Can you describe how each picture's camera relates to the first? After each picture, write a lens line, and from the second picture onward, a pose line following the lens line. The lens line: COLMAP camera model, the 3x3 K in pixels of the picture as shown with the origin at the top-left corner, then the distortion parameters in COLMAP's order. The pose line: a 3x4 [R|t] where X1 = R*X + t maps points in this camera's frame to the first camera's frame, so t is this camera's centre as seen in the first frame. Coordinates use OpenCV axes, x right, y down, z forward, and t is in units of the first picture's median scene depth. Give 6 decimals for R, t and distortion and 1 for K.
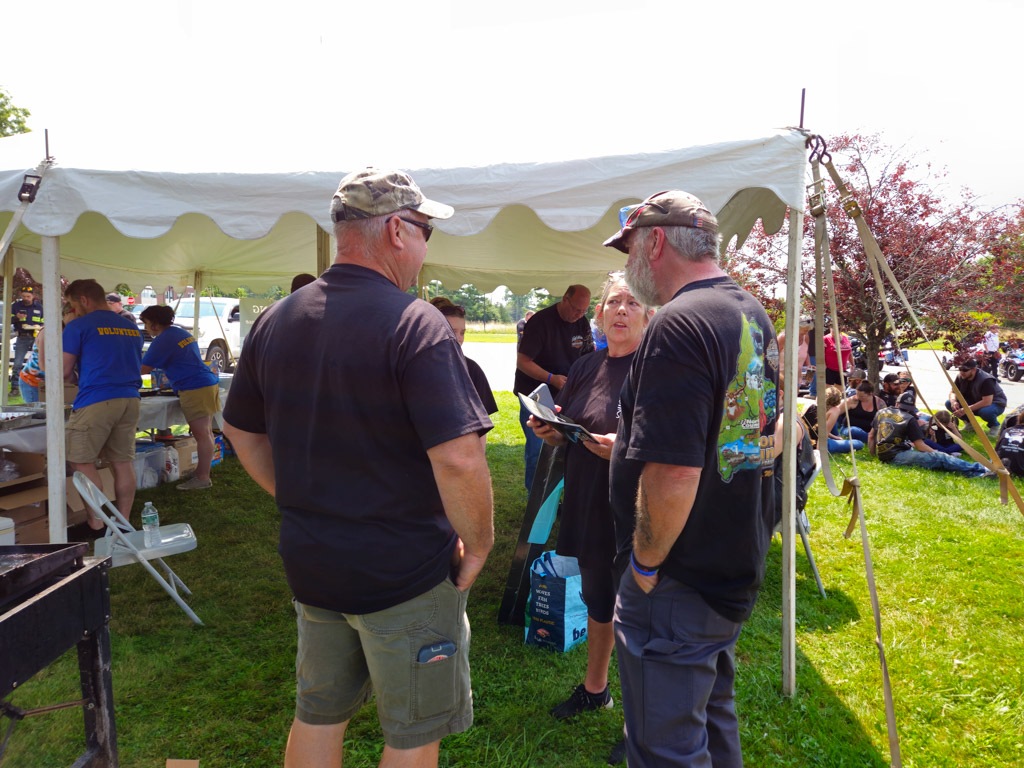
lens RADIAL K [[678.1, 0, 501.0], [0, 678.1, 381.9], [0, 0, 1]] dist [0.091502, -0.062030]
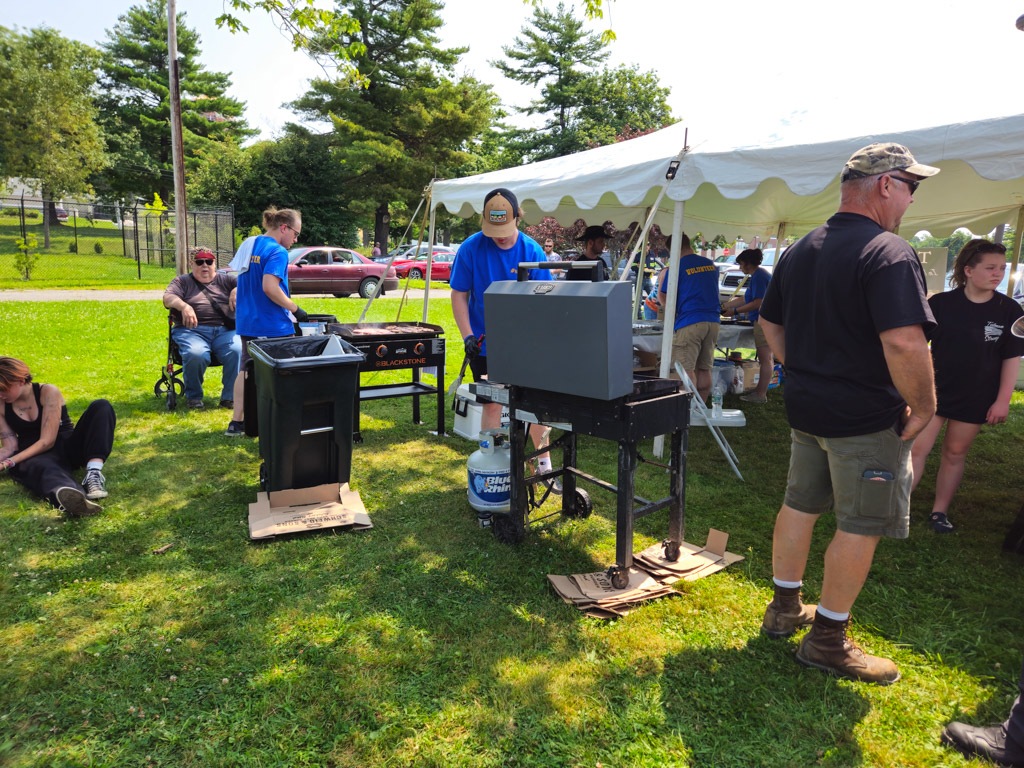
lens RADIAL K [[693.8, 0, 528.6], [0, 693.8, 379.4], [0, 0, 1]] dist [0.072070, -0.065889]
pose [[0.722266, 0.130651, -0.679163, 0.198934], [-0.091562, 0.991415, 0.093346, 0.063684], [0.685528, -0.005235, 0.728028, -0.335693]]
